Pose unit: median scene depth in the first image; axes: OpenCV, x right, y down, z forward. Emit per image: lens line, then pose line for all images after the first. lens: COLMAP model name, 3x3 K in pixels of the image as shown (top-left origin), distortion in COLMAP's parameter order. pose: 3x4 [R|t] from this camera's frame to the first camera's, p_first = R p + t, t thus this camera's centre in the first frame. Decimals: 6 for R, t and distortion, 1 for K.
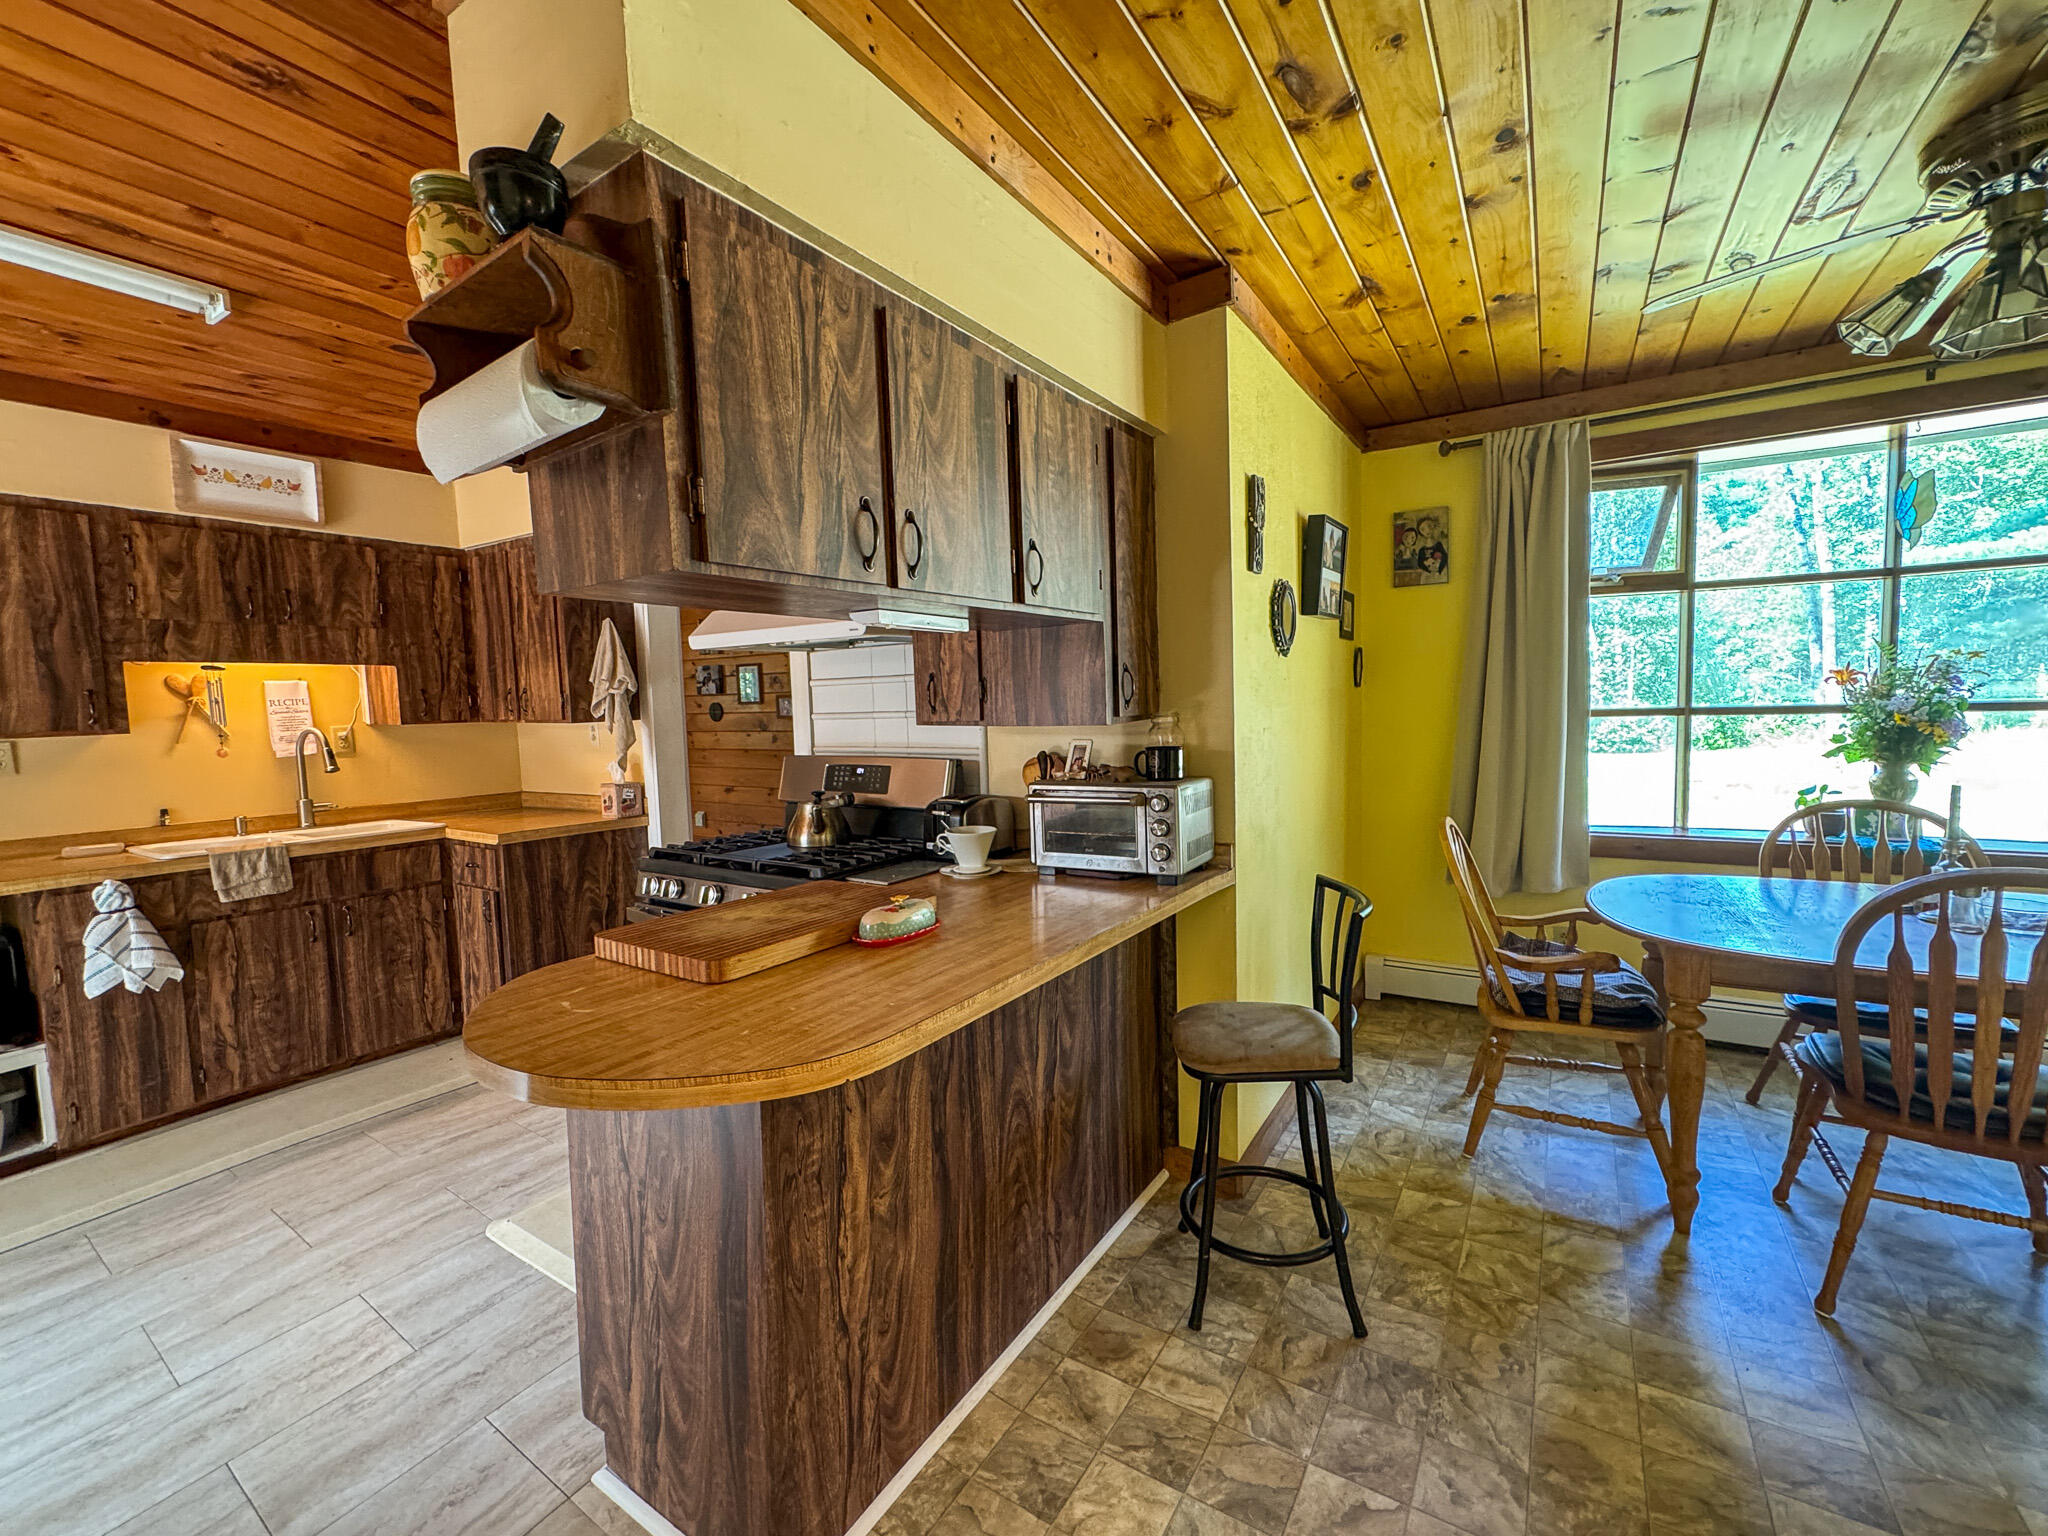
lens RADIAL K [[830.0, 0, 1013.4], [0, 830.0, 765.5], [0, 0, 1]] dist [-0.003193, 0.000389]
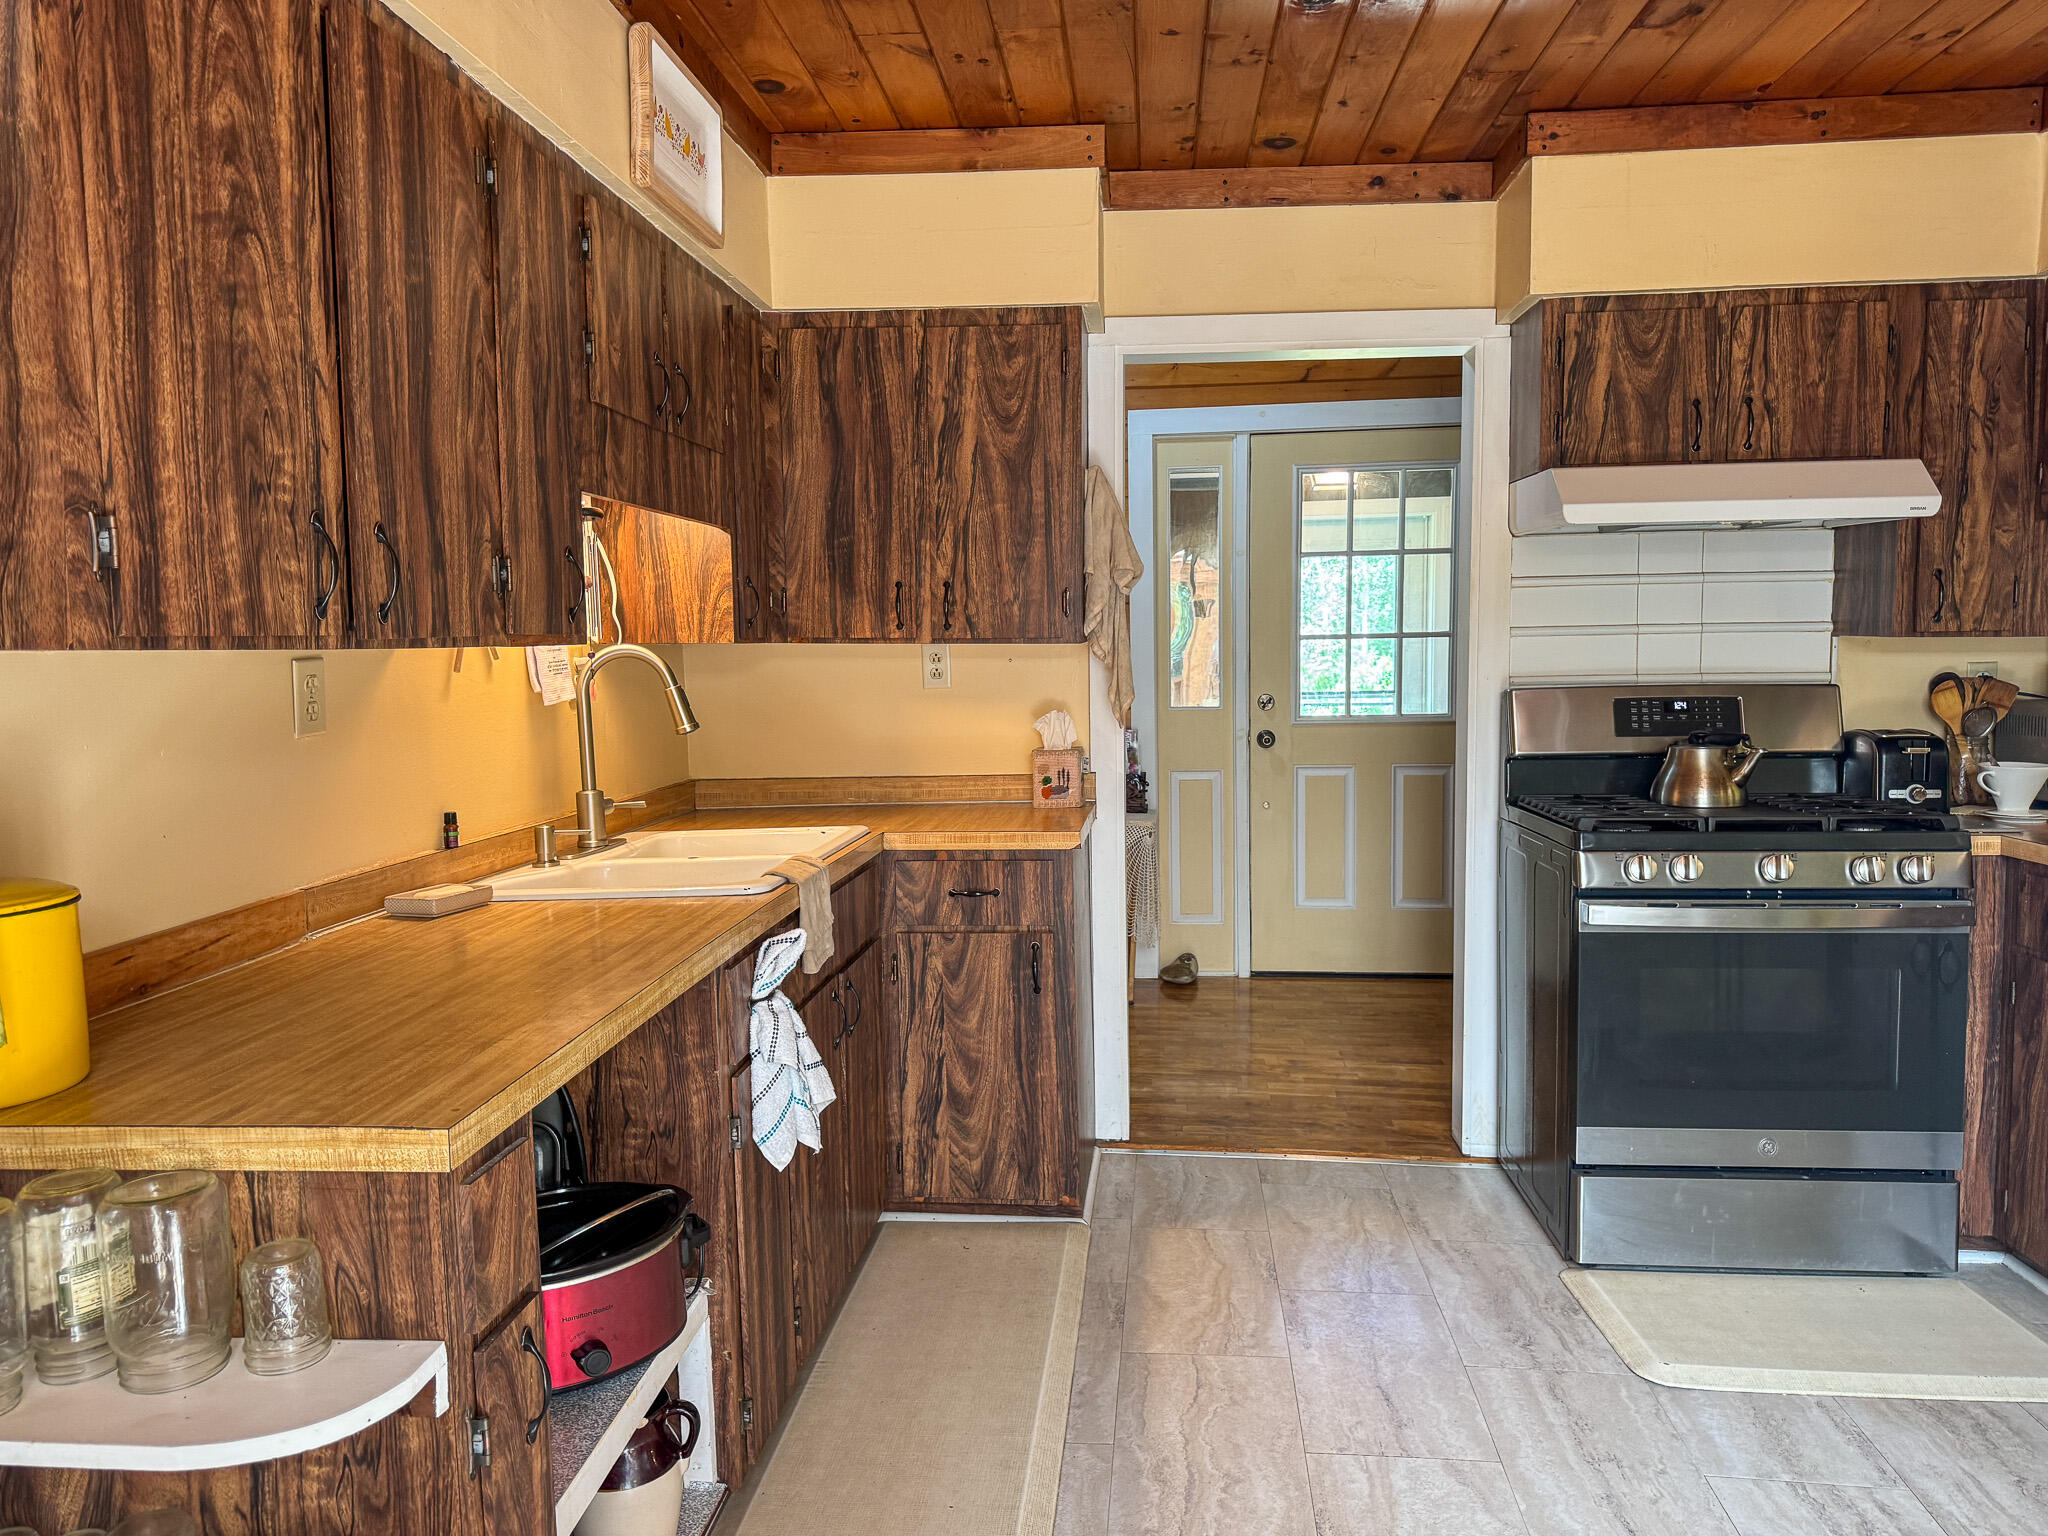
lens RADIAL K [[1442.2, 0, 1017.1], [0, 1442.2, 773.2], [0, 0, 1]] dist [0.066417, -0.074132]
pose [[0.890010, -0.030131, 0.454944, -1.175367], [0.028017, 0.999543, 0.011389, 0.031727], [-0.455079, 0.002610, 0.890447, 0.134053]]
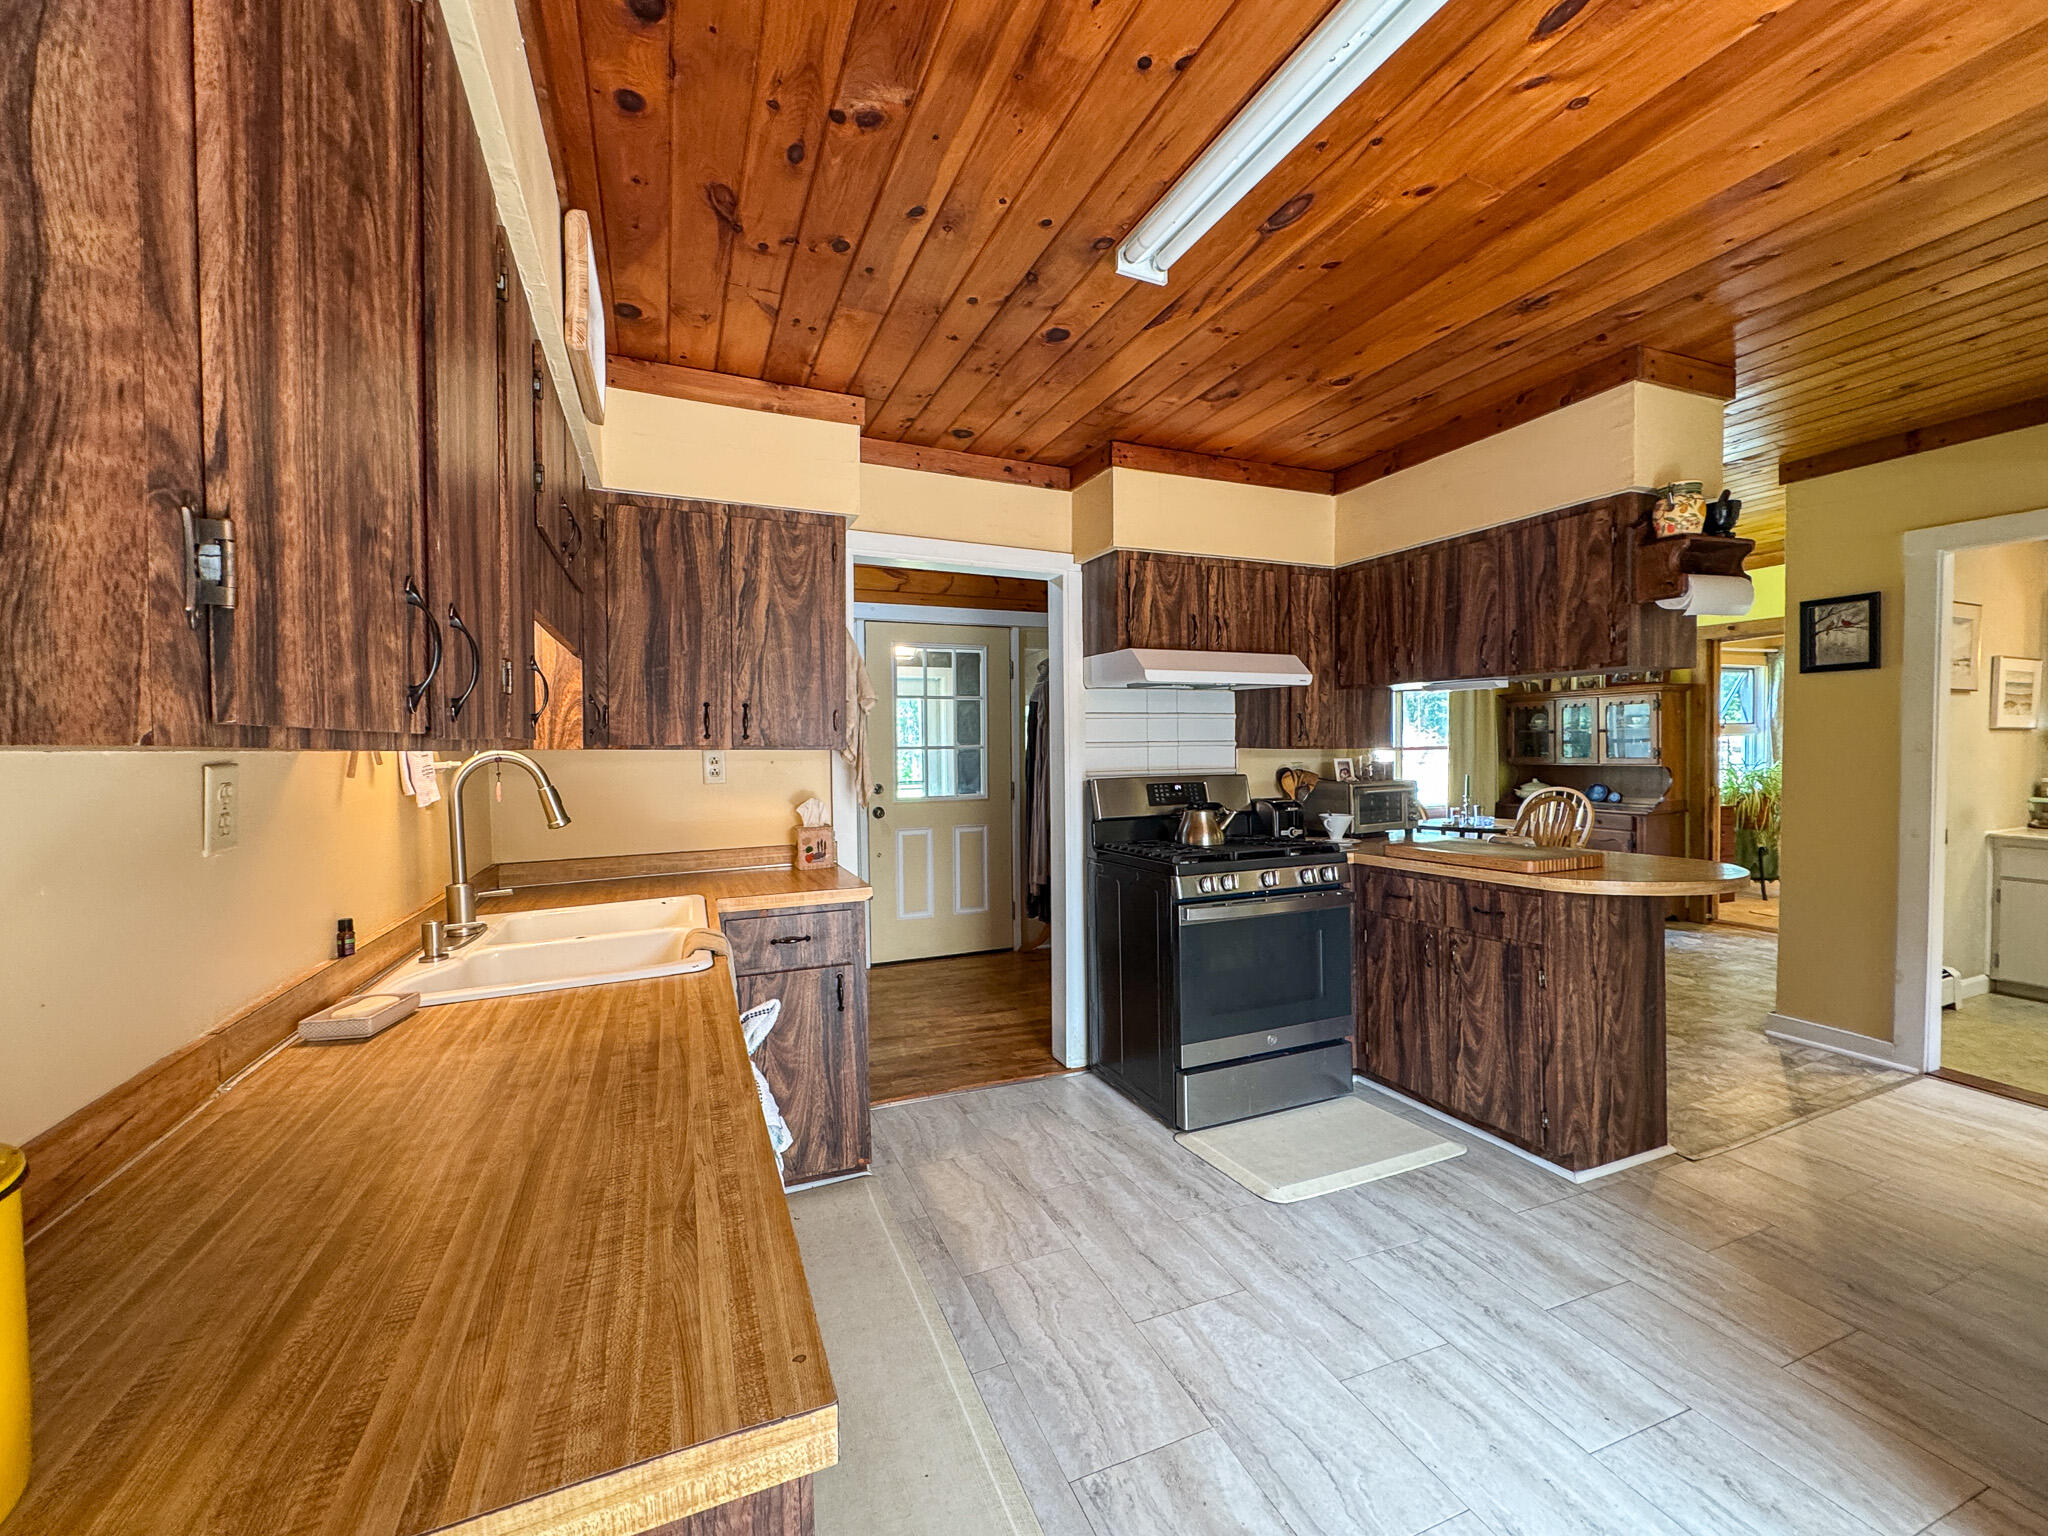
lens RADIAL K [[830.0, 0, 1019.0], [0, 830.0, 766.7], [0, 0, 1]] dist [-0.003193, 0.000389]
pose [[0.570509, -0.001781, 0.821289, -1.254727], [0.061277, 0.997303, -0.040404, 0.010279], [-0.819002, 0.073377, 0.569080, 0.449765]]
